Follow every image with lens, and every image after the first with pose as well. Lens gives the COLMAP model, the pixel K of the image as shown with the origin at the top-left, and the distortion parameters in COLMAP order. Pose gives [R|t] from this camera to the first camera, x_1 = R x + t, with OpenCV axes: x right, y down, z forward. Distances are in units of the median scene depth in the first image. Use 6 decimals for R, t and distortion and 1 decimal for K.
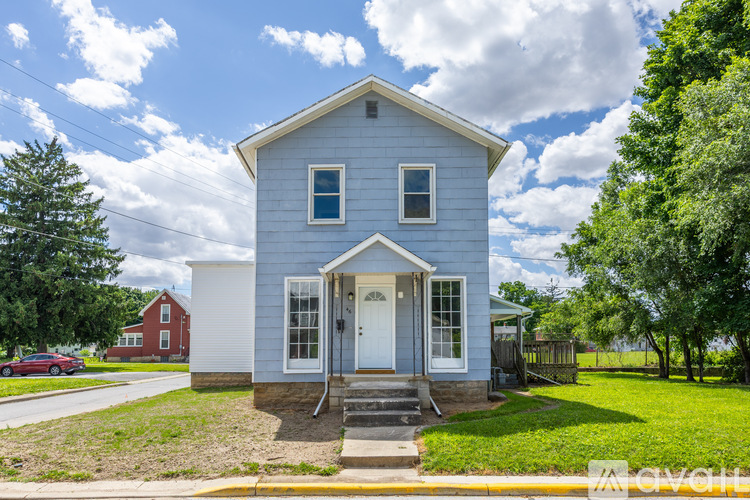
lens RADIAL K [[502.8, 0, 377.0], [0, 502.8, 281.3], [0, 0, 1]] dist [0.003556, 0.002664]
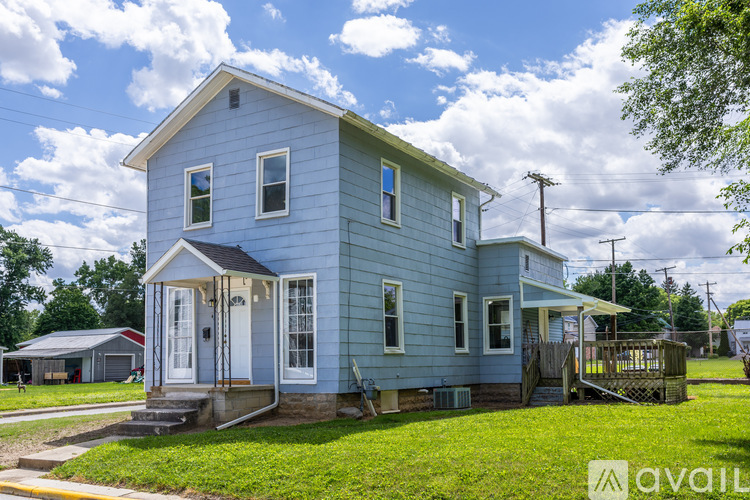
lens RADIAL K [[709.6, 0, 374.5], [0, 709.6, 250.3], [0, 0, 1]] dist [0.075260, 0.000000]
pose [[0.856734, -0.084332, -0.508818, 0.872635], [0.081008, 0.996299, -0.028729, -0.005150], [0.509358, -0.016605, 0.860395, -0.003821]]
